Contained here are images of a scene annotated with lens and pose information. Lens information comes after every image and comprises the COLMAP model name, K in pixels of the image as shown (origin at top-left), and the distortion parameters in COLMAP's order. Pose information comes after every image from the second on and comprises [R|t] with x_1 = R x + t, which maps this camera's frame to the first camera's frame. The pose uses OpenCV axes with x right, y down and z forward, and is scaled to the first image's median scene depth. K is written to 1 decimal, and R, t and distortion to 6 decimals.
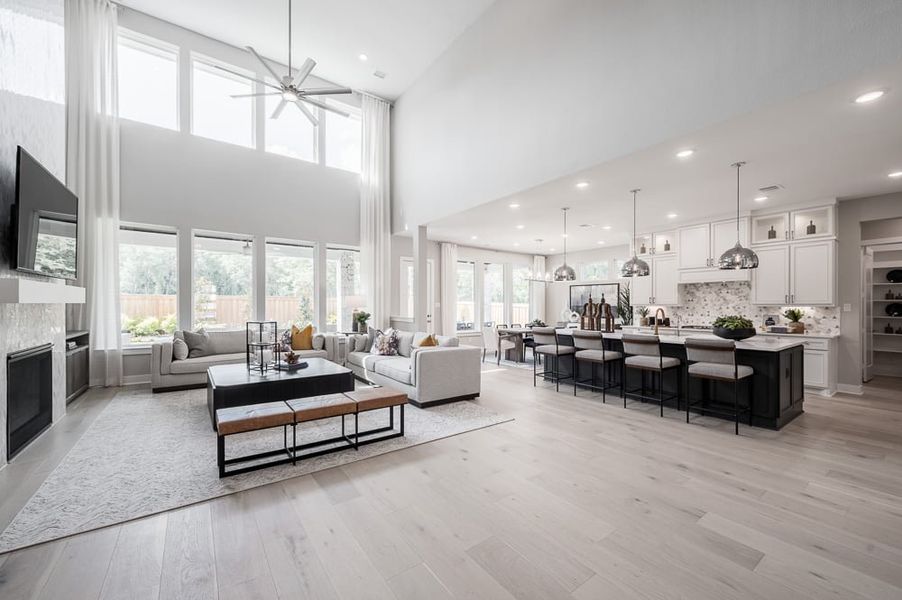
lens RADIAL K [[360.7, 0, 433.2], [0, 360.7, 303.0], [0, 0, 1]] dist [0.002860, 0.000529]
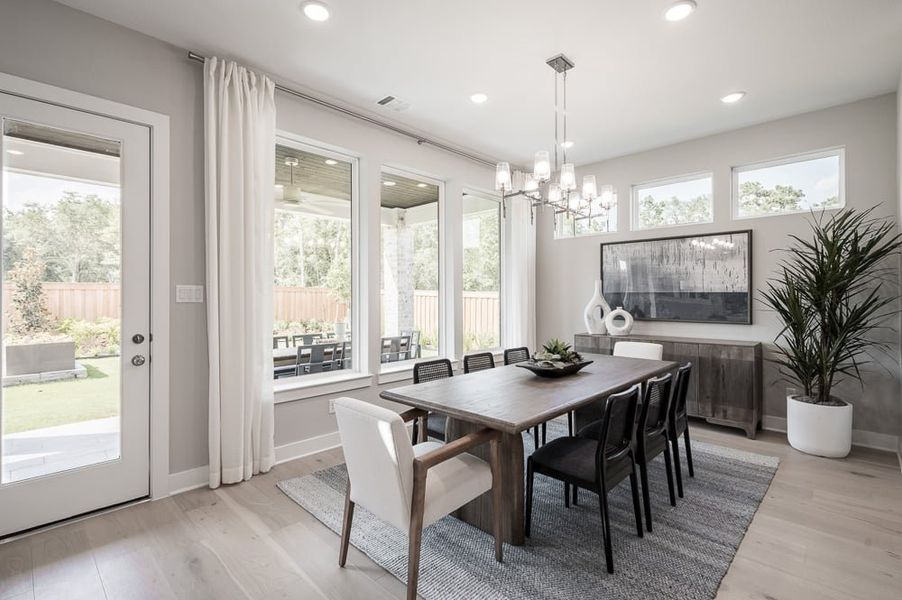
lens RADIAL K [[416.5, 0, 448.5], [0, 416.5, 297.8], [0, 0, 1]] dist [0.004106, 0.000173]
pose [[0.978331, -0.013664, 0.206596, 0.175734], [0.011305, 0.999857, 0.012594, 0.007719], [-0.206738, -0.009985, 0.978345, 0.889994]]
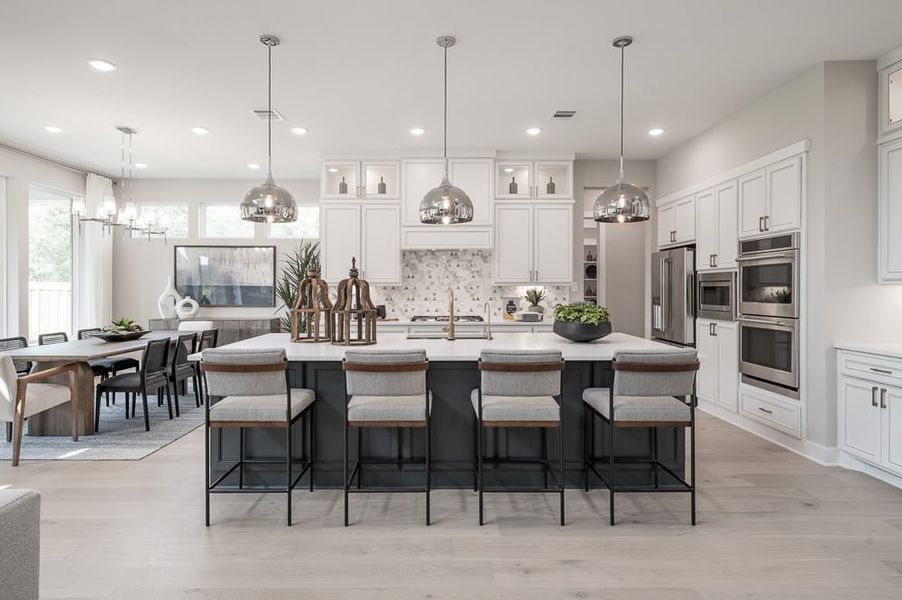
lens RADIAL K [[494.6, 0, 454.9], [0, 494.6, 289.0], [0, 0, 1]] dist [-0.001902, 0.001386]
pose [[0.539425, -0.008191, 0.841994, 0.016393], [-0.003585, 0.999921, 0.012023, 0.003699], [-0.842026, -0.009504, 0.539353, 0.466265]]
